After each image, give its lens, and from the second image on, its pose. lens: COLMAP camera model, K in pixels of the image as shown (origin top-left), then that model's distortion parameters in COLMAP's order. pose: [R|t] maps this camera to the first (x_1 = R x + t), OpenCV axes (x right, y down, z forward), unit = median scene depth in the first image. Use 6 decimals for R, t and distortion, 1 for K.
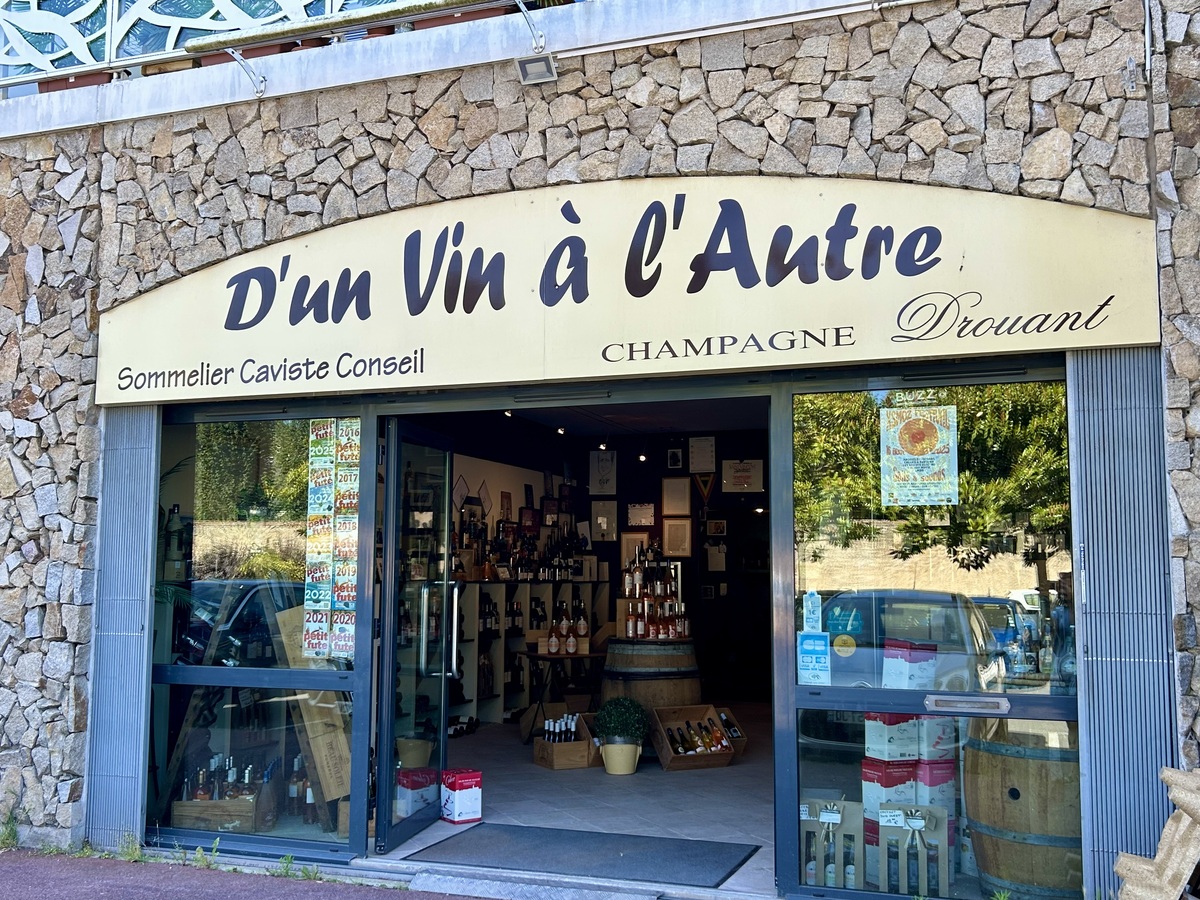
lens RADIAL K [[1196.6, 0, 600.0], [0, 1196.6, 450.0], [0, 0, 1]] dist [0.103386, 0.000652]
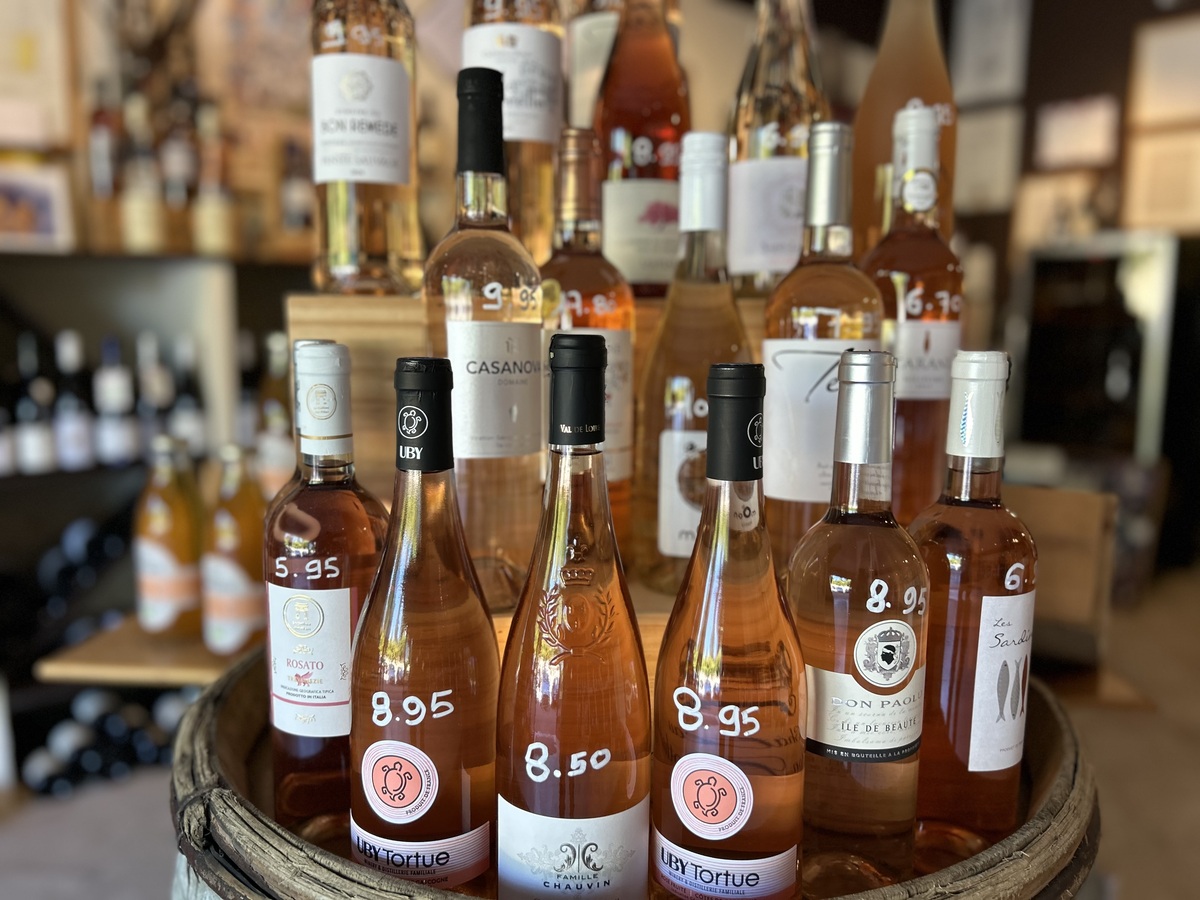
lens RADIAL K [[909.9, 0, 600.0], [0, 909.9, 450.0], [0, 0, 1]] dist [0.055452, -0.068624]
pose [[0.875467, 0.074048, -0.477571, 0.074235], [0.045895, 0.970987, 0.234687, 0.115111], [0.481093, -0.227379, 0.846669, 0.910064]]
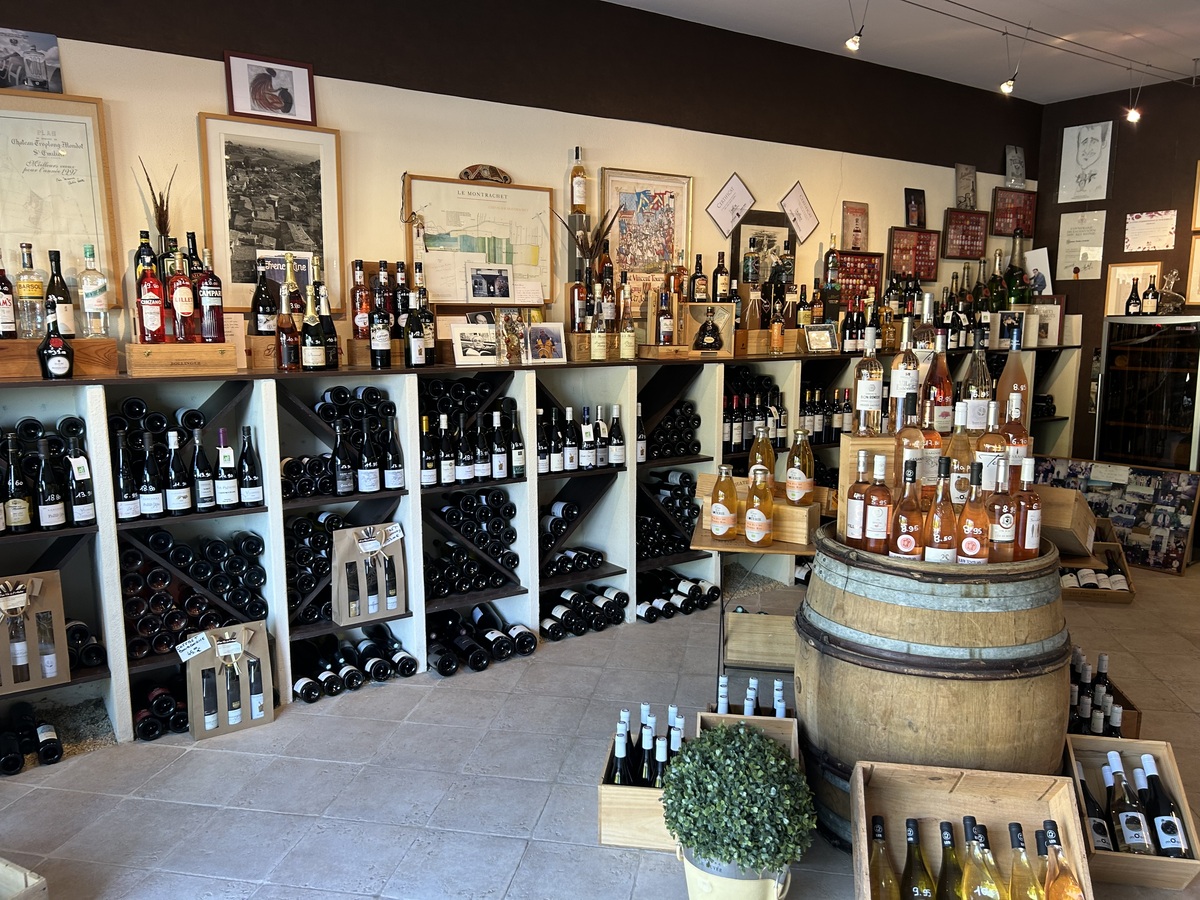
lens RADIAL K [[911.7, 0, 594.9], [0, 911.7, 455.5], [0, 0, 1]] dist [0.070049, -0.077376]
pose [[0.818433, 0.086083, -0.568117, 0.114991], [0.062245, 0.969614, 0.236590, 0.053524], [0.571220, -0.228996, 0.788206, 0.694920]]
